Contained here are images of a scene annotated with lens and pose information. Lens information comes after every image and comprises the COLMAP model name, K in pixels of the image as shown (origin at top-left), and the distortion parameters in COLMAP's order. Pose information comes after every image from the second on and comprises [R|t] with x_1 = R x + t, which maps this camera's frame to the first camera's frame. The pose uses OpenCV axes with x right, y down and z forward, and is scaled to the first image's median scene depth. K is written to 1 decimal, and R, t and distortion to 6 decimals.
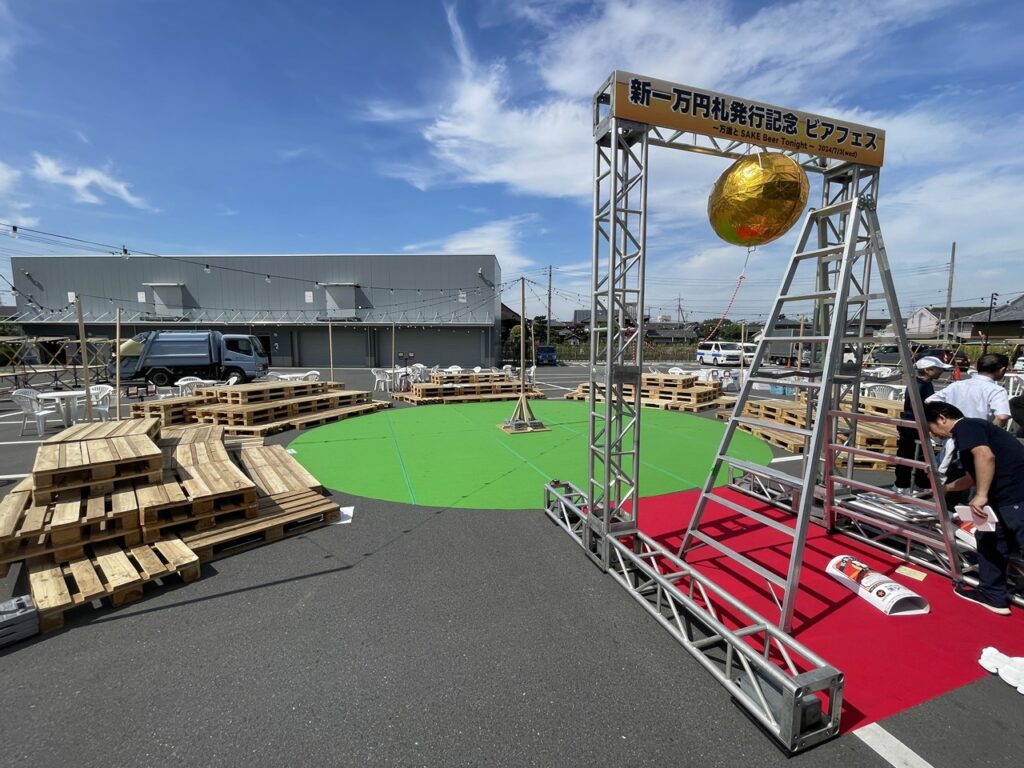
lens RADIAL K [[407.3, 0, 512.1], [0, 407.3, 397.7], [0, 0, 1]] dist [-0.000276, -0.000094]
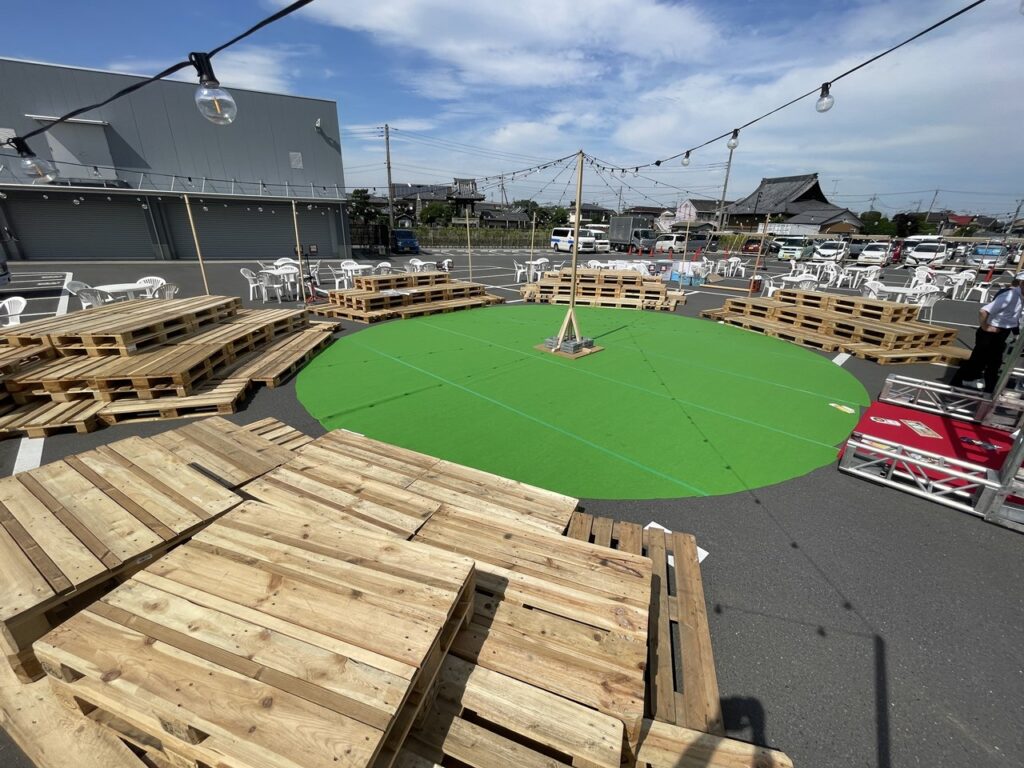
lens RADIAL K [[418.7, 0, 513.0], [0, 418.7, 380.3], [0, 0, 1]] dist [-0.000095, 0.000306]
pose [[0.905165, -0.129642, 0.404807, -0.122932], [0.035648, 0.972151, 0.231628, -0.018602], [-0.423562, -0.195231, 0.884579, 0.077319]]
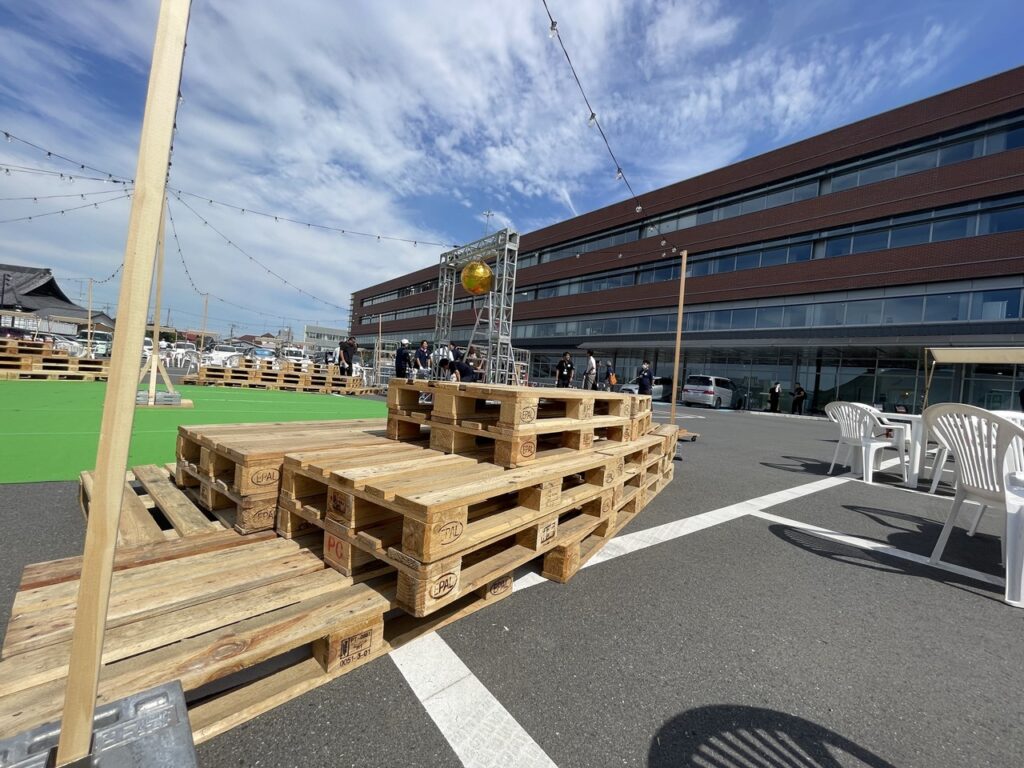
lens RADIAL K [[418.7, 0, 513.0], [0, 418.7, 380.3], [0, 0, 1]] dist [-0.000095, 0.000306]
pose [[-0.339804, -0.035341, 0.939832, -0.260791], [0.046877, 0.997415, 0.054456, 0.008531], [-0.939327, 0.062561, -0.337269, 0.200063]]
